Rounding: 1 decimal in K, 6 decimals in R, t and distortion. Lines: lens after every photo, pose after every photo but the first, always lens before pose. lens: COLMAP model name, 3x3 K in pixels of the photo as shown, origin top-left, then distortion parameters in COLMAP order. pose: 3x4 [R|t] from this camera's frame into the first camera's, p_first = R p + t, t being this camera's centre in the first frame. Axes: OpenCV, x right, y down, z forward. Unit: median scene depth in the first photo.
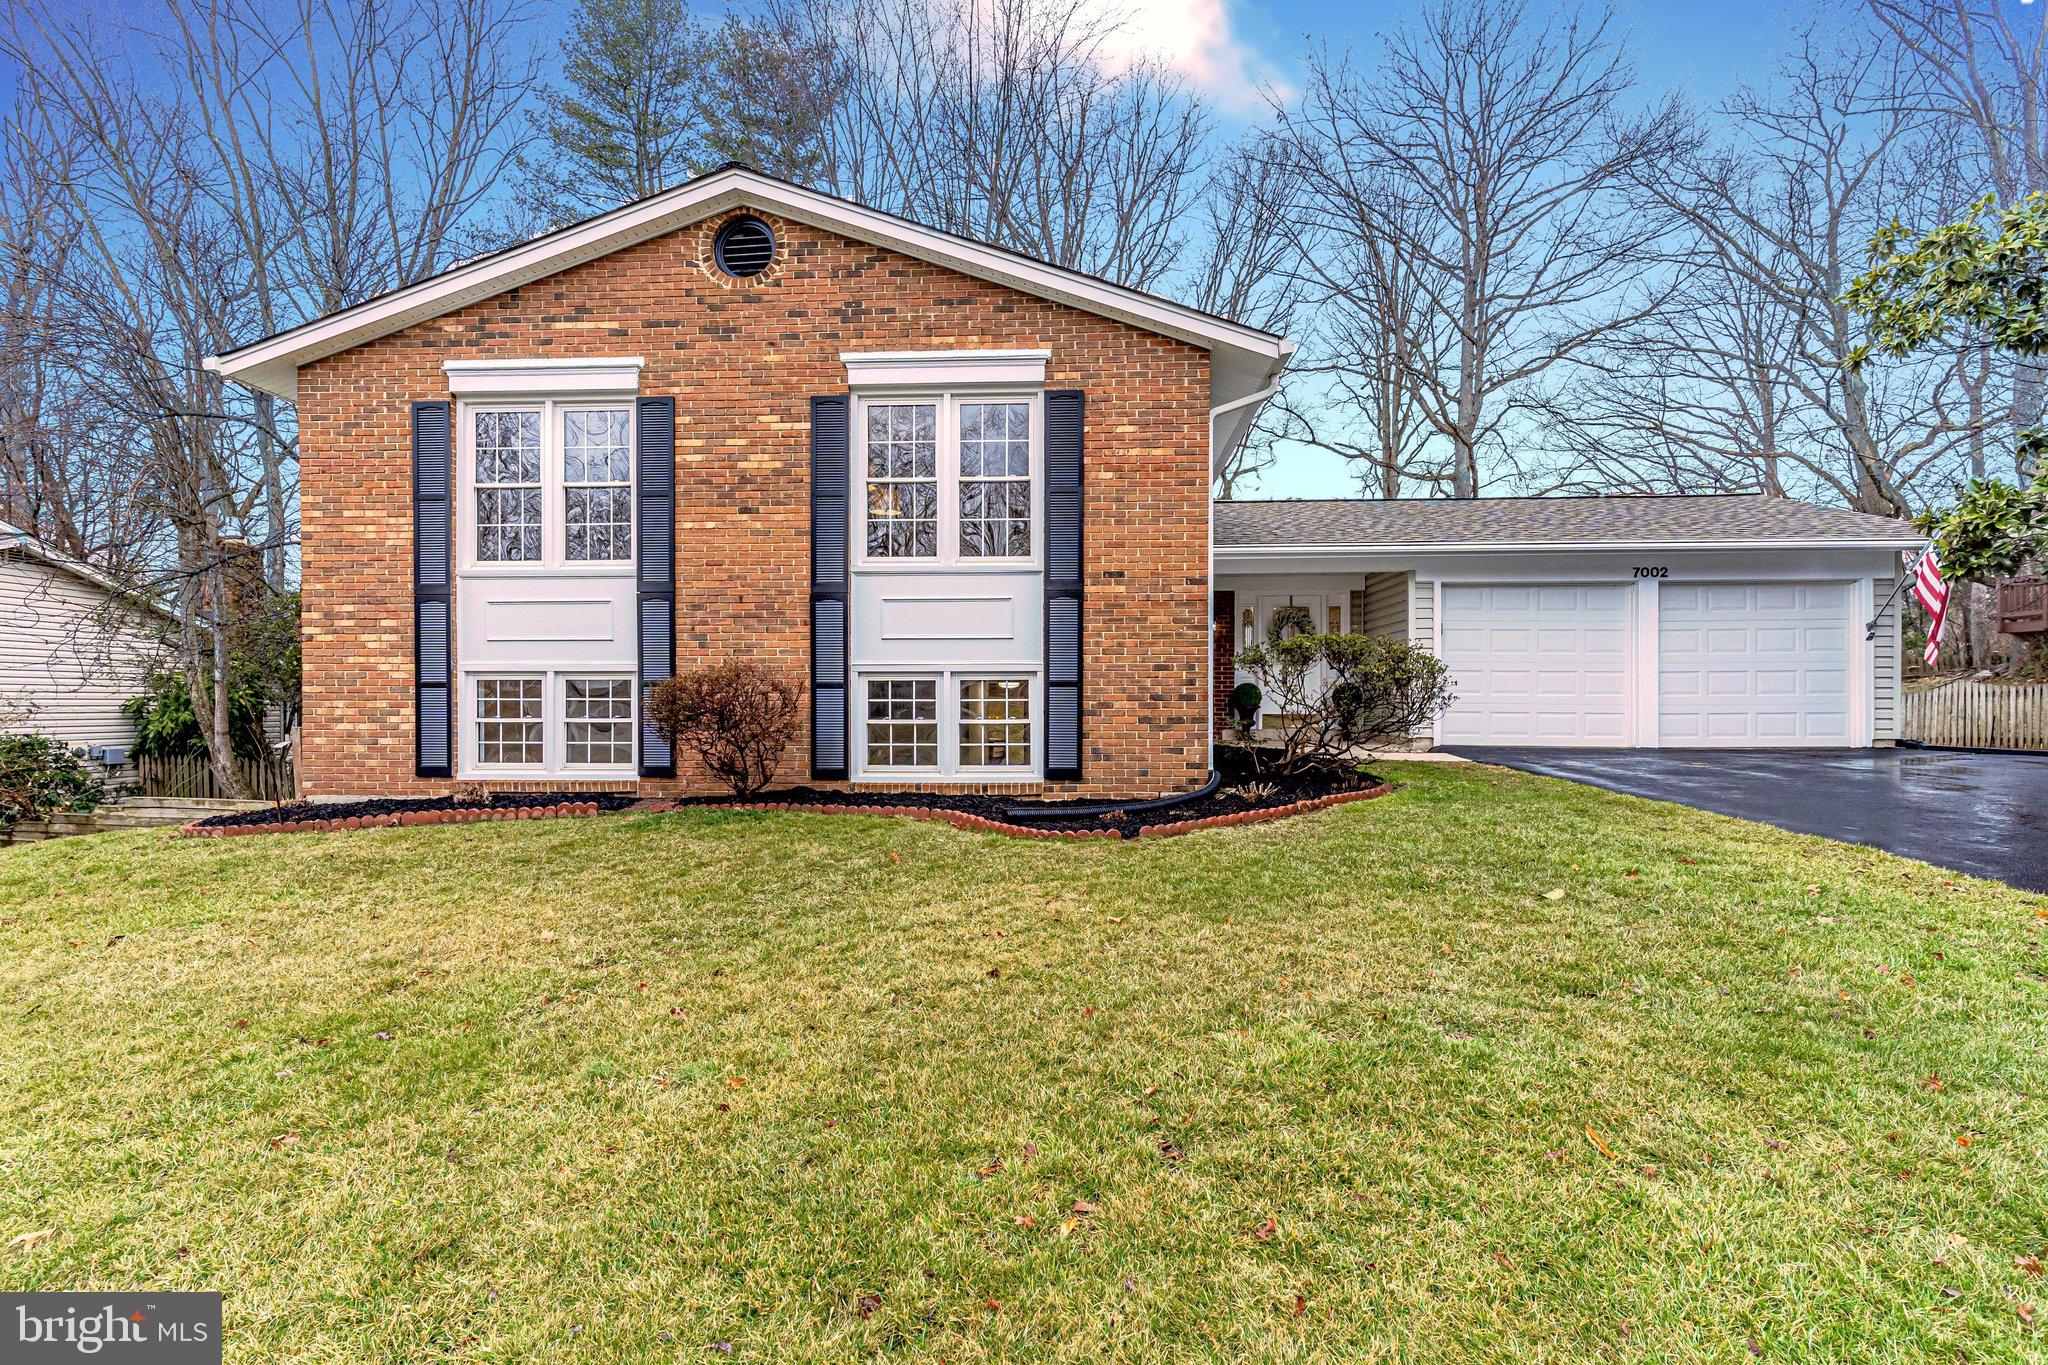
lens RADIAL K [[1007.1, 0, 1023.3], [0, 1007.1, 625.6], [0, 0, 1]] dist [0.002887, 0.000751]
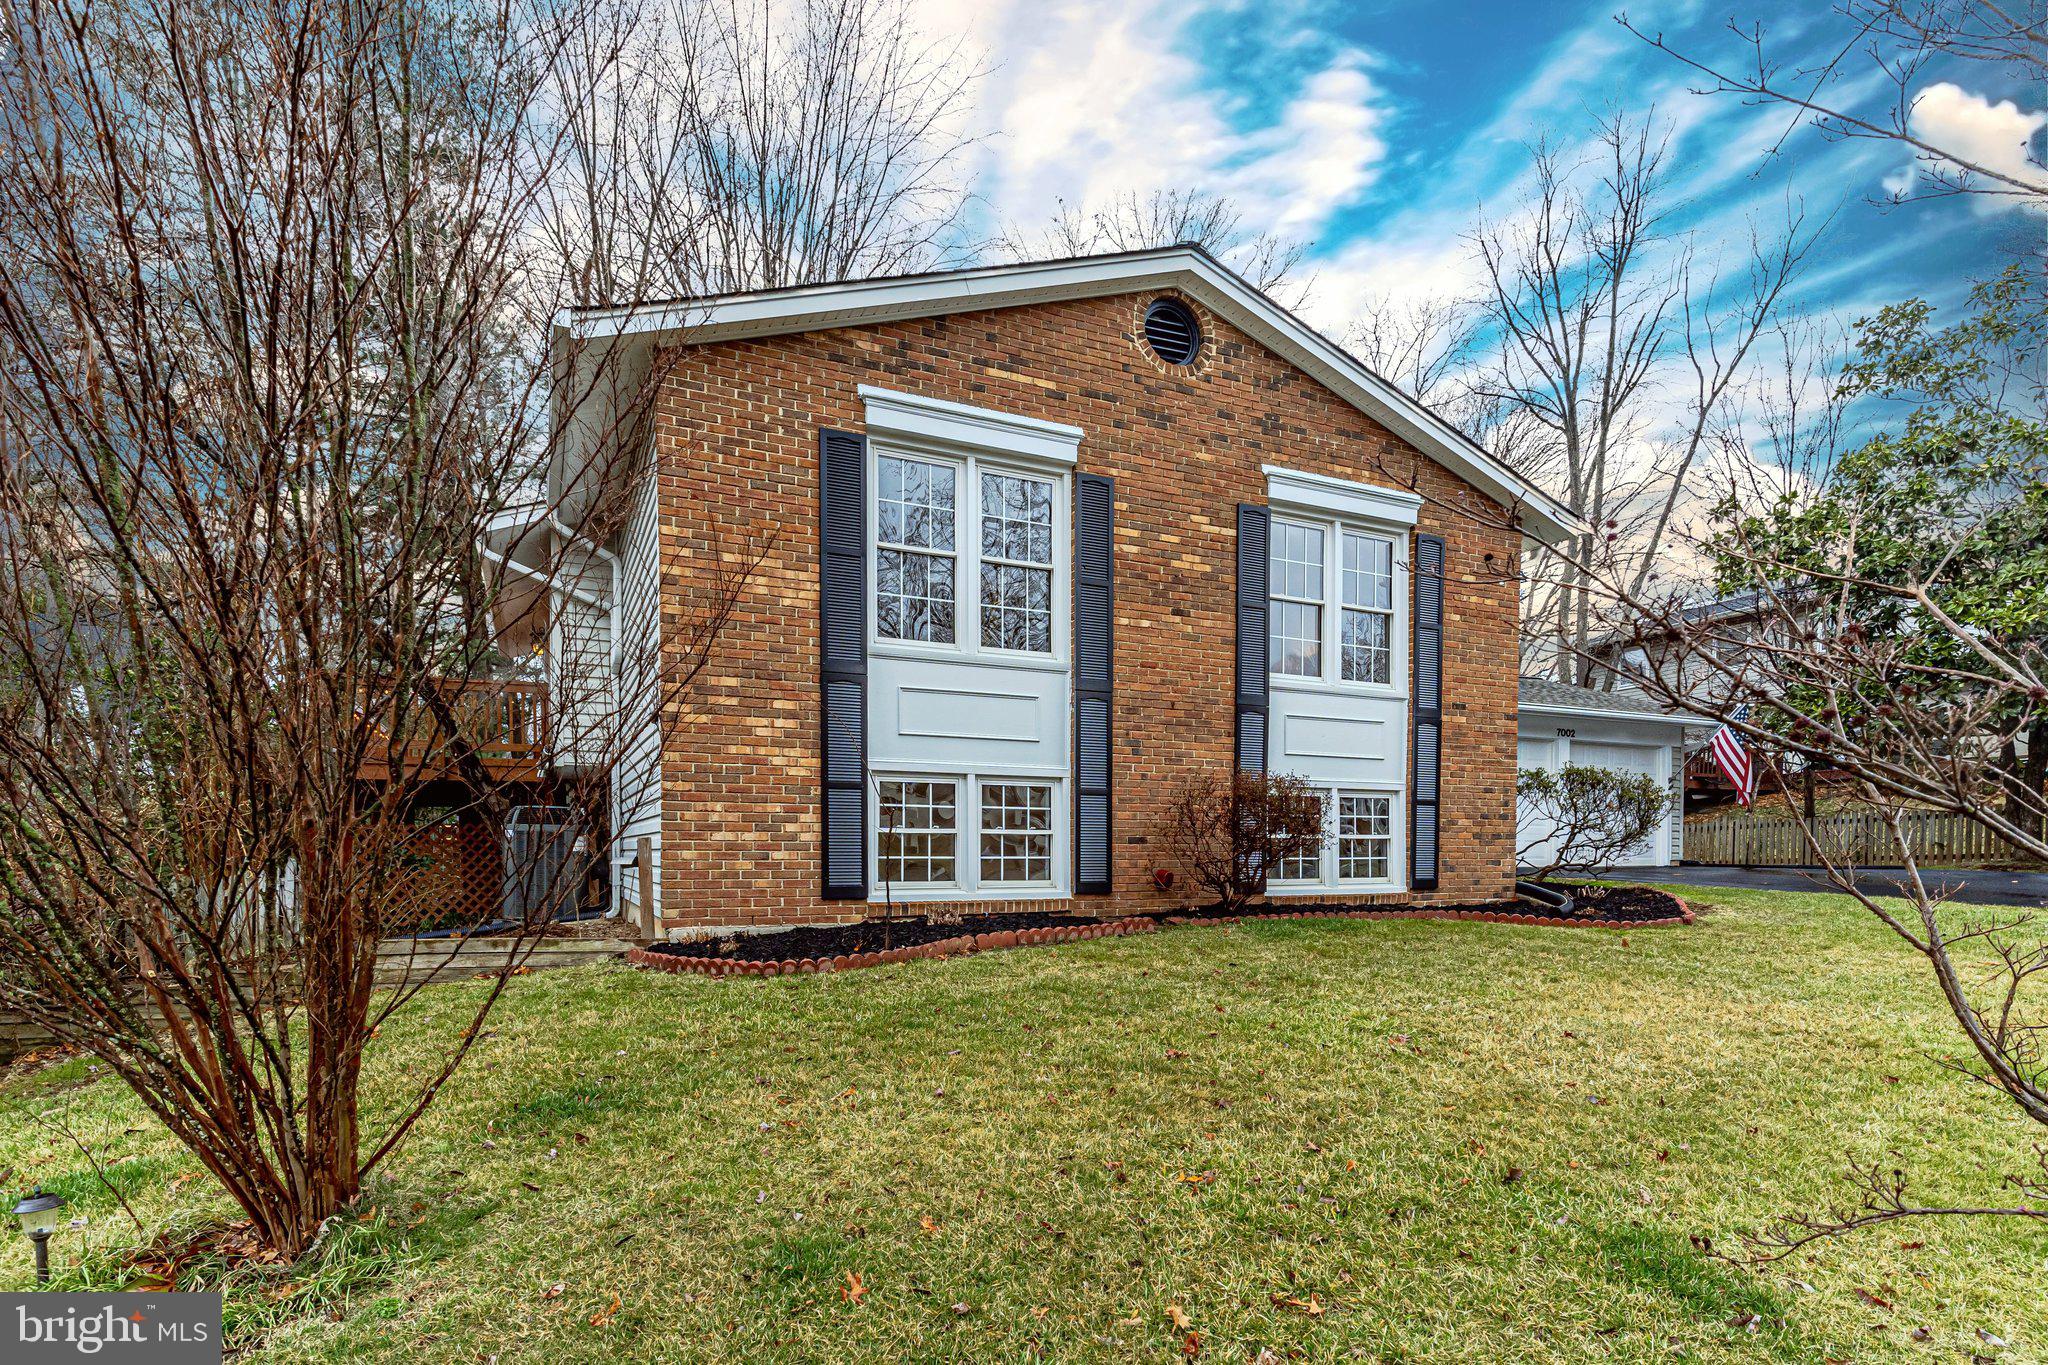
lens RADIAL K [[1253.9, 0, 1024.5], [0, 1253.9, 714.3], [0, 0, 1]] dist [-0.002636, 0.000086]
pose [[0.838926, 0.059349, 0.541000, -1.004020], [-0.062694, 0.997958, -0.012259, 0.005133], [-0.540622, -0.023633, 0.840933, 0.079438]]
